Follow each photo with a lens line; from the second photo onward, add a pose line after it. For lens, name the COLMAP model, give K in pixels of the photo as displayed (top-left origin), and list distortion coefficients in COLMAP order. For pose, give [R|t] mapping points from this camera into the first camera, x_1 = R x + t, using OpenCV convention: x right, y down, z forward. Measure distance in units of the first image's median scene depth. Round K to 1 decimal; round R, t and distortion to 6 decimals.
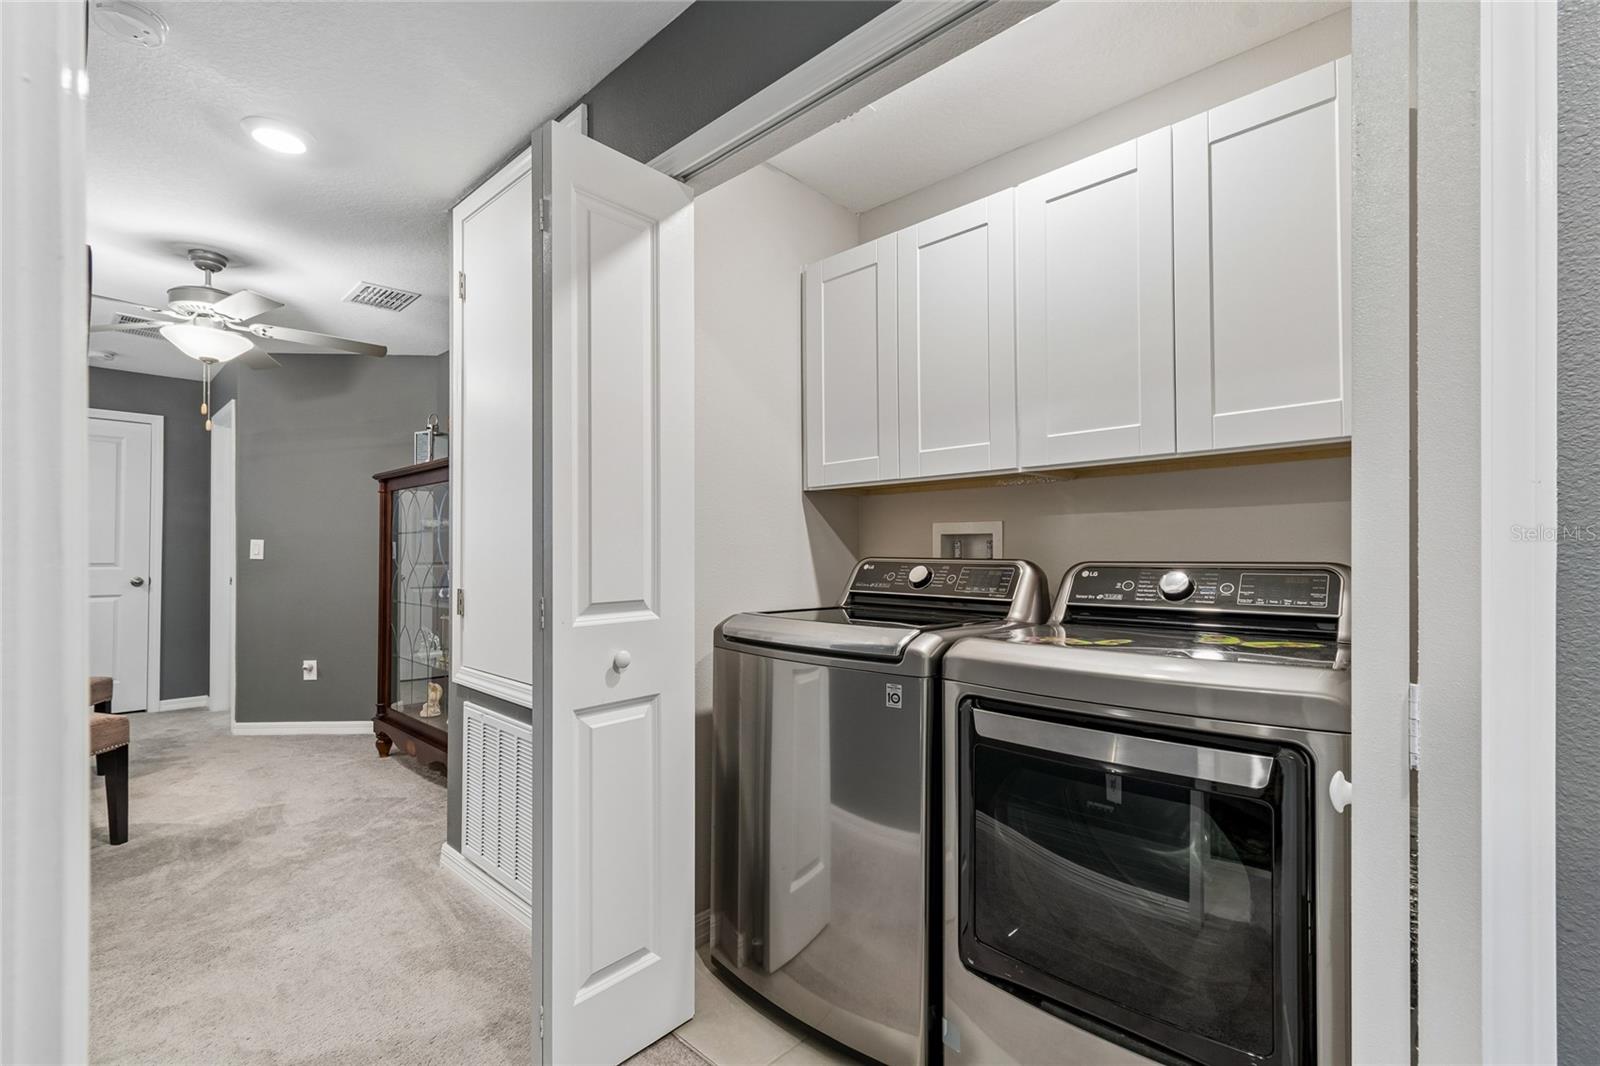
lens RADIAL K [[713.5, 0, 798.1], [0, 713.5, 541.5], [0, 0, 1]] dist [0.001420, -0.000287]
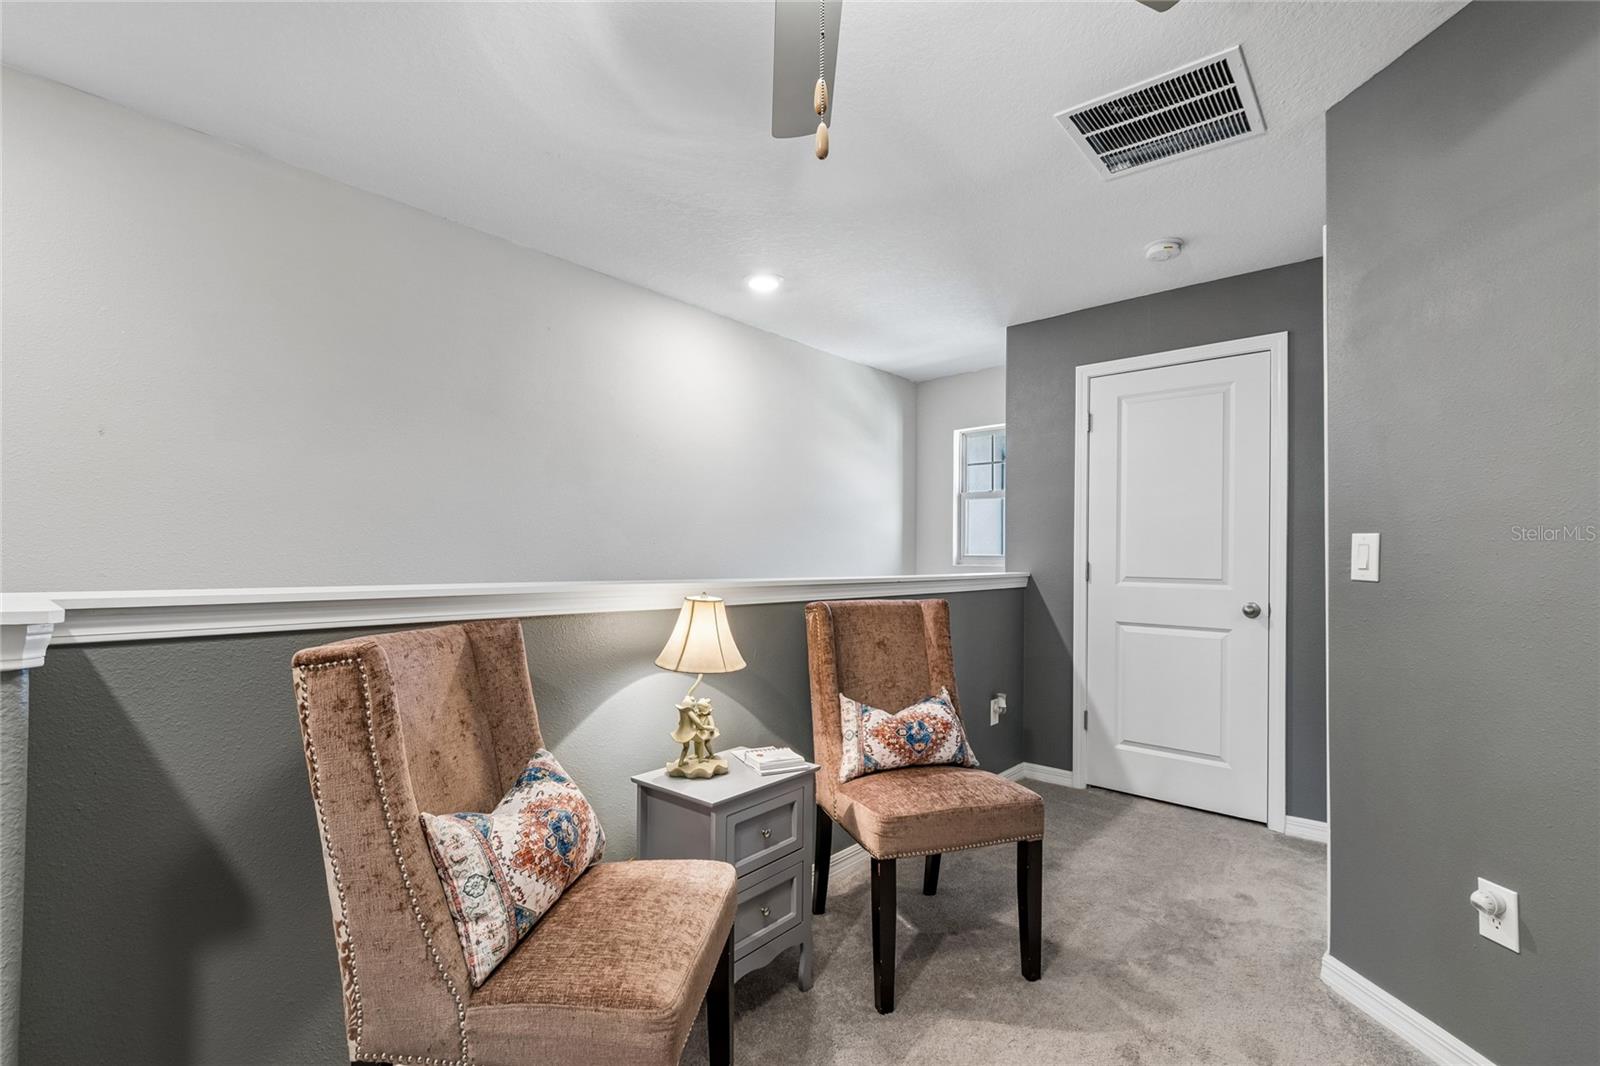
lens RADIAL K [[735.6, 0, 800.0], [0, 735.6, 553.9], [0, 0, 1]] dist [0.001334, -0.000018]
pose [[0.053978, -0.008458, -0.998506, -0.351676], [0.009987, 0.999919, -0.007930, 0.009653], [0.998492, -0.009544, 0.054059, 0.652049]]
